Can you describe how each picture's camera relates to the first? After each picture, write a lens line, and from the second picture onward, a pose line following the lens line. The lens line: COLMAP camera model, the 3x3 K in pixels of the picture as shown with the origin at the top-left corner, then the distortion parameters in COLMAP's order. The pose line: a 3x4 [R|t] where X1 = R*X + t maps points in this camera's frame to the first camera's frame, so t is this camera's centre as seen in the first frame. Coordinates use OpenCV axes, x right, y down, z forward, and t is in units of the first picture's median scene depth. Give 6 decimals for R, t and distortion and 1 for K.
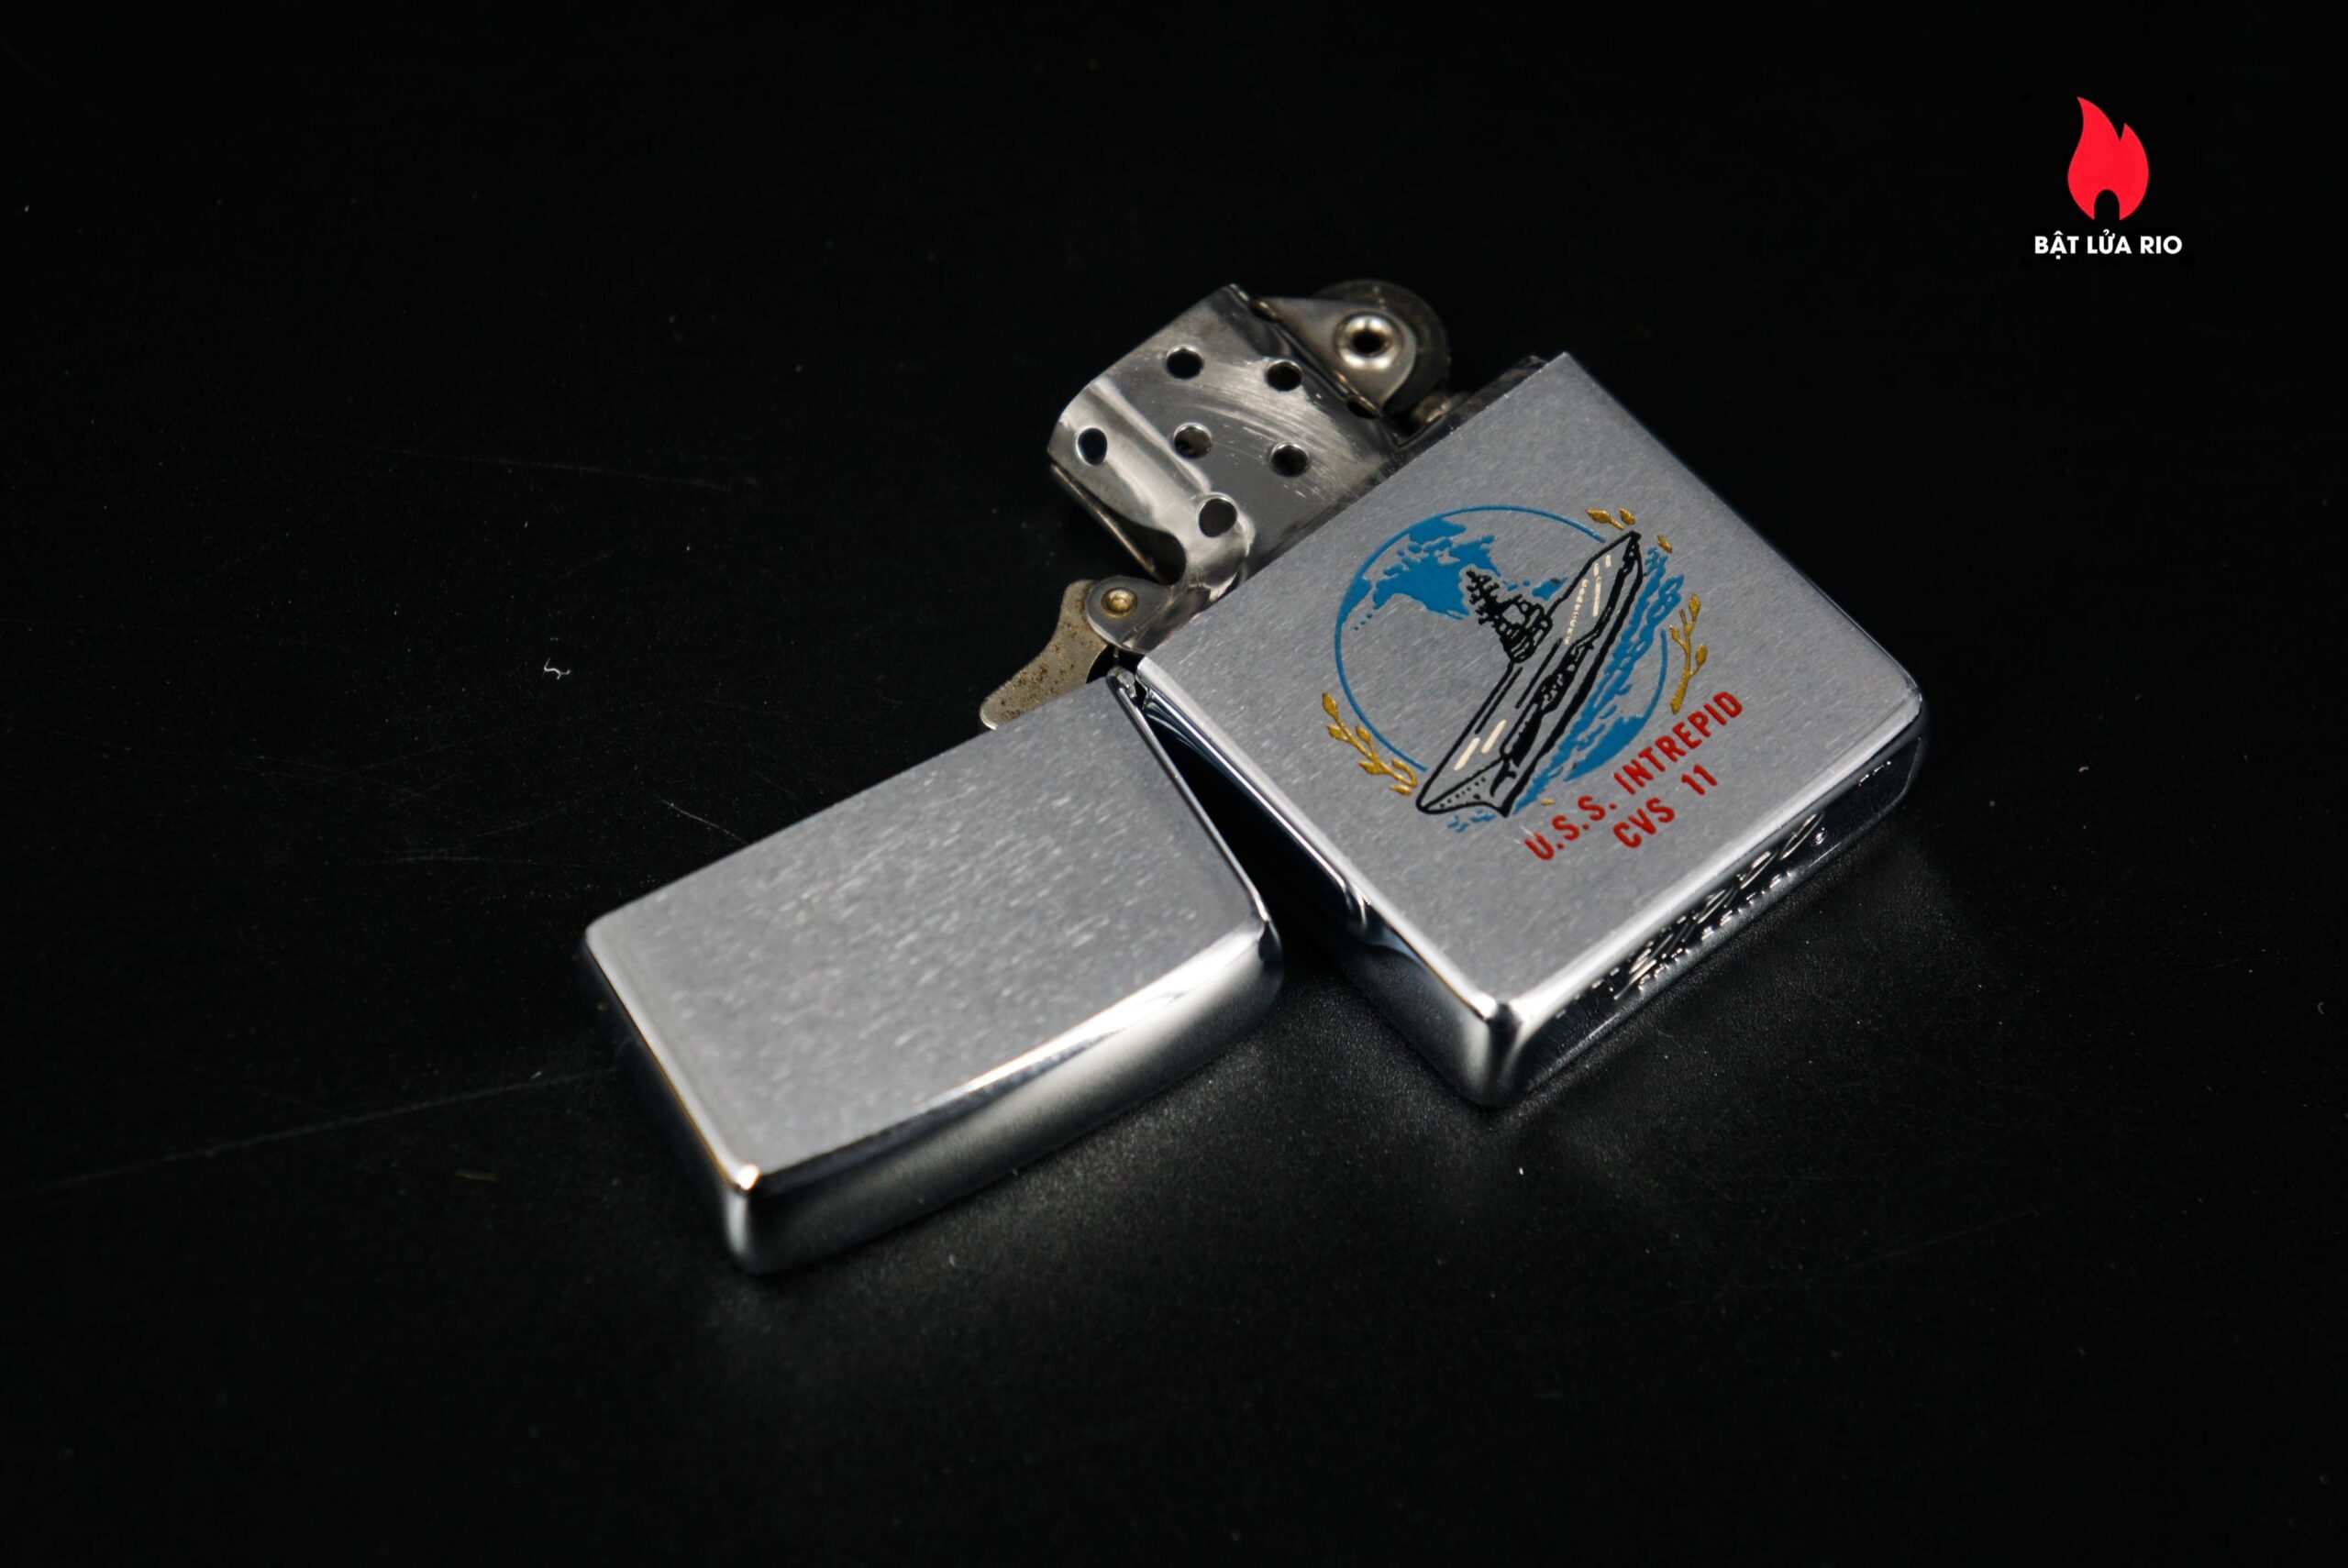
lens RADIAL K [[5161.4, 0, 1166.6], [0, 5161.4, 779.4], [0, 0, 1]] dist [0.241560, 0.000000]
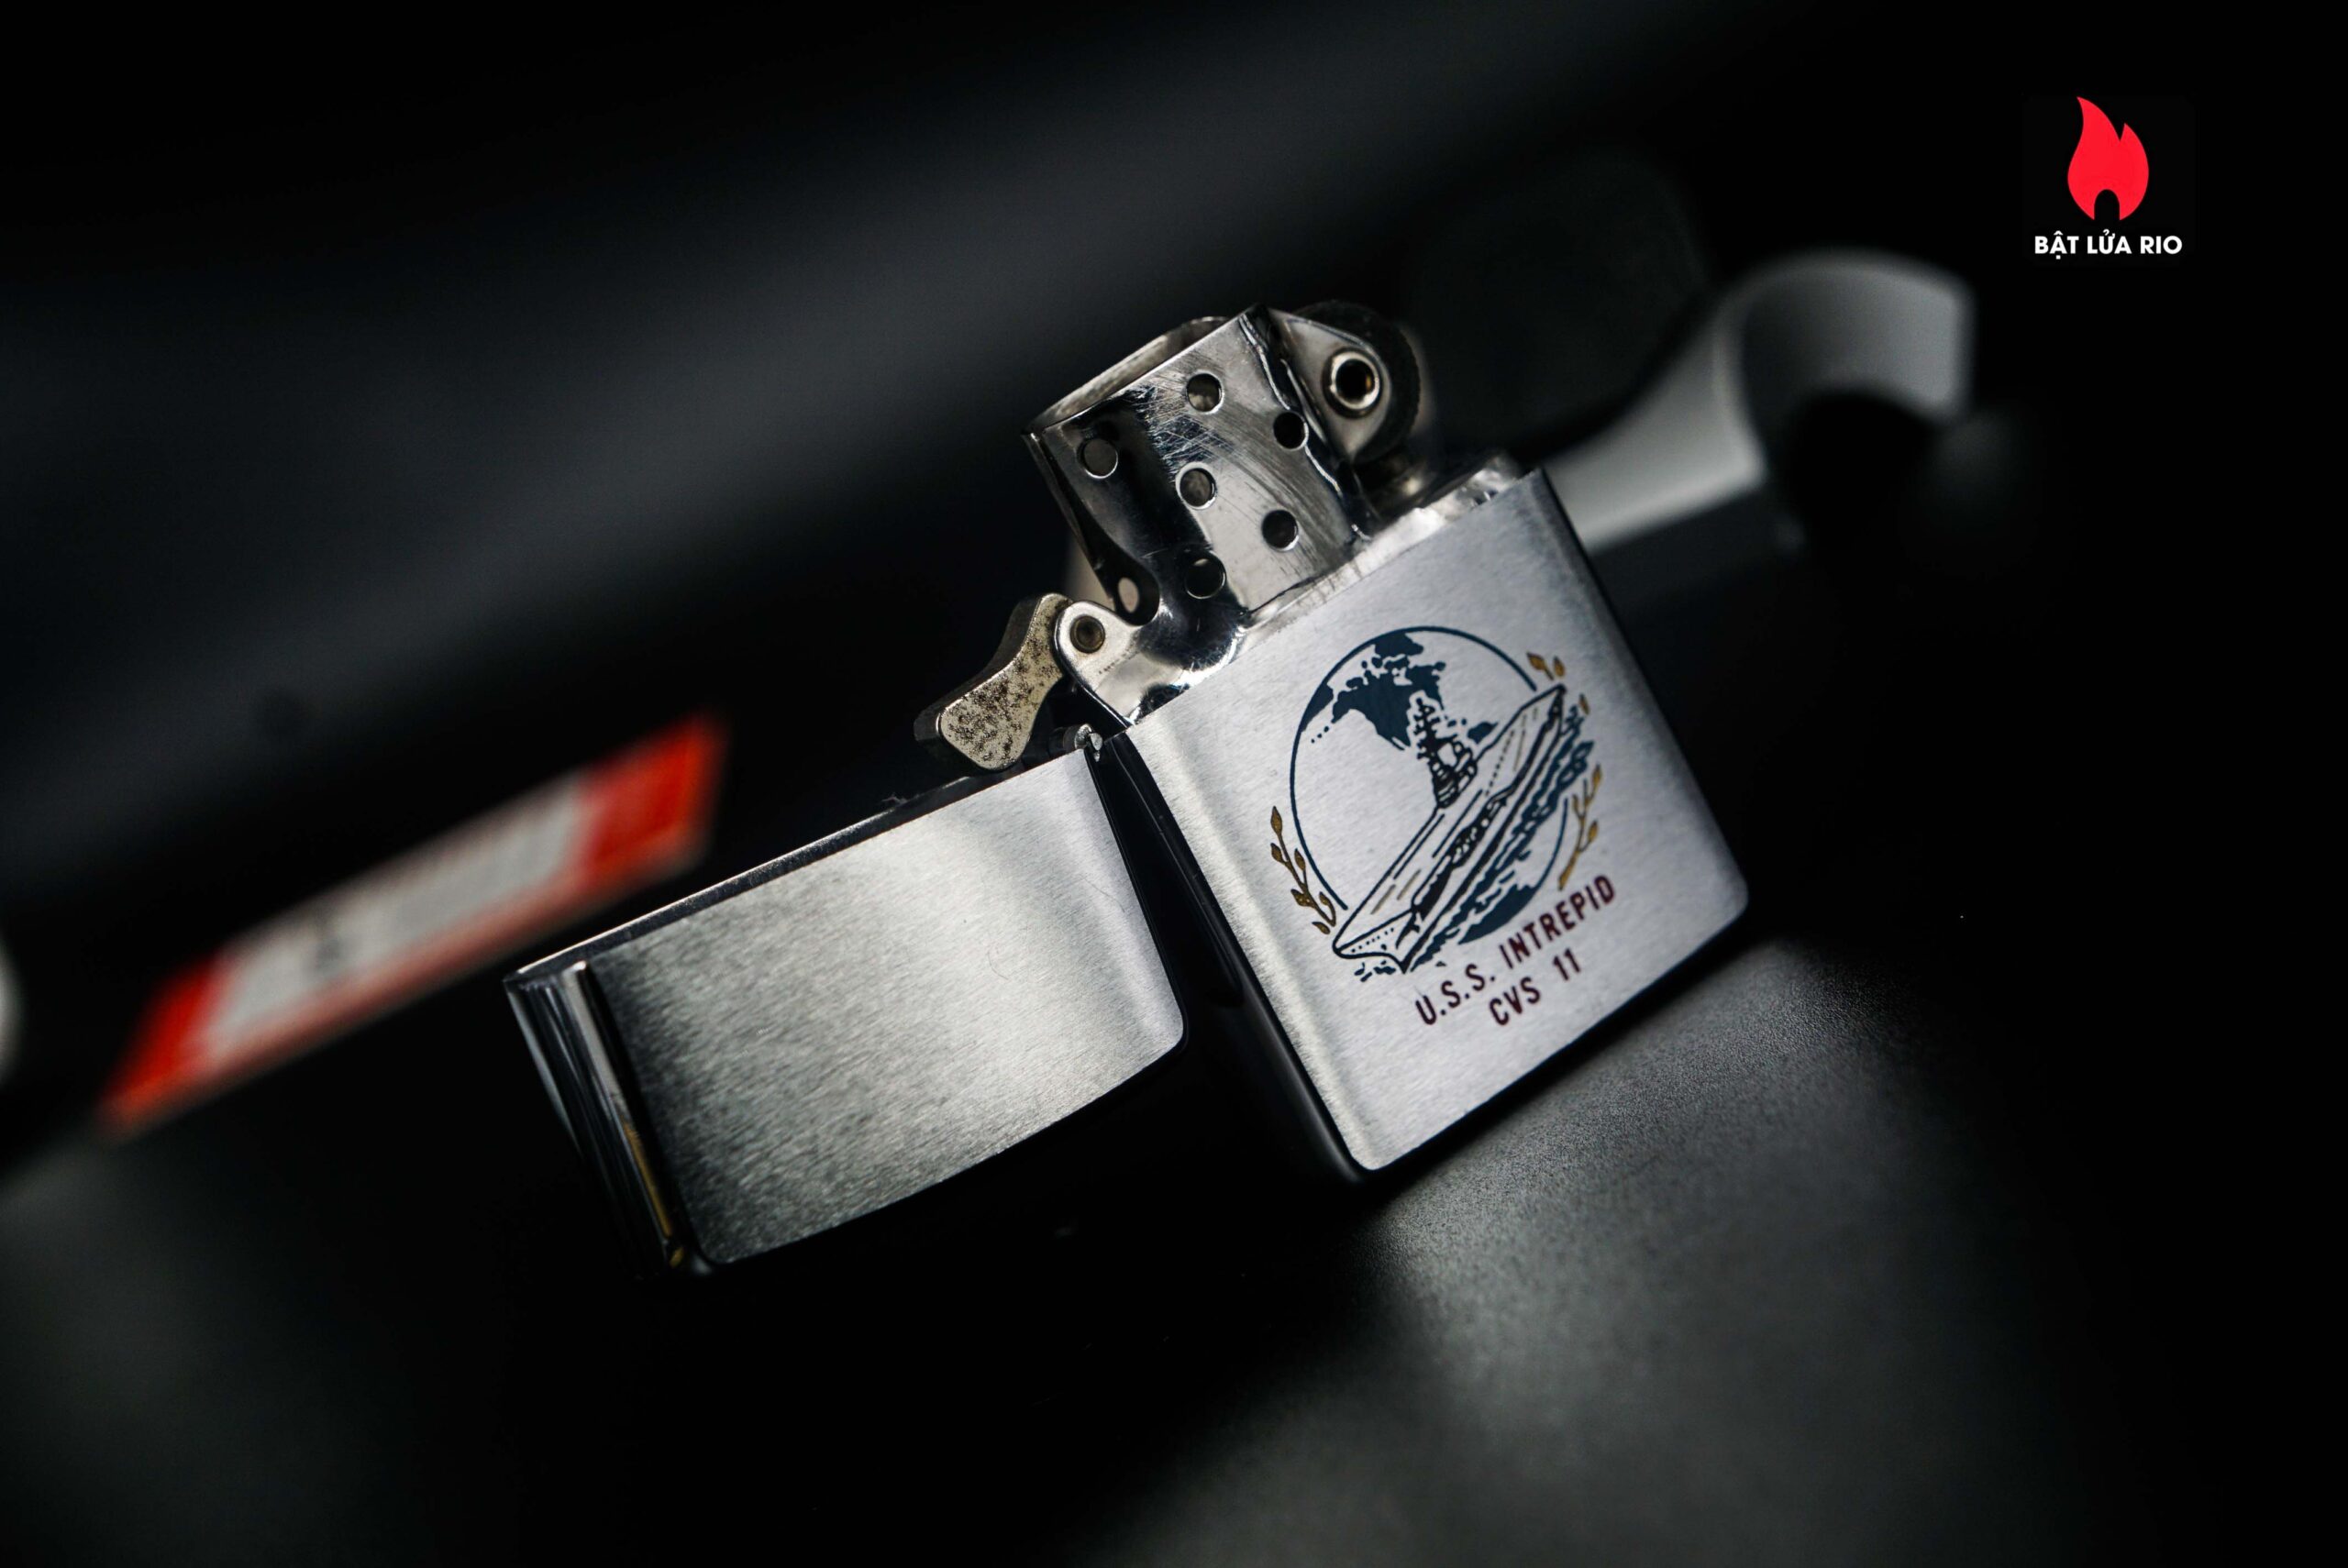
lens RADIAL K [[5161.4, 0, 1181.0], [0, 5161.4, 779.2], [0, 0, 1]] dist [0.241560, 0.000000]
pose [[0.878701, 0.192147, 0.436994, -0.428616], [-0.346600, 0.886267, 0.307245, -0.325864], [-0.328257, -0.421438, 0.845362, 0.150000]]
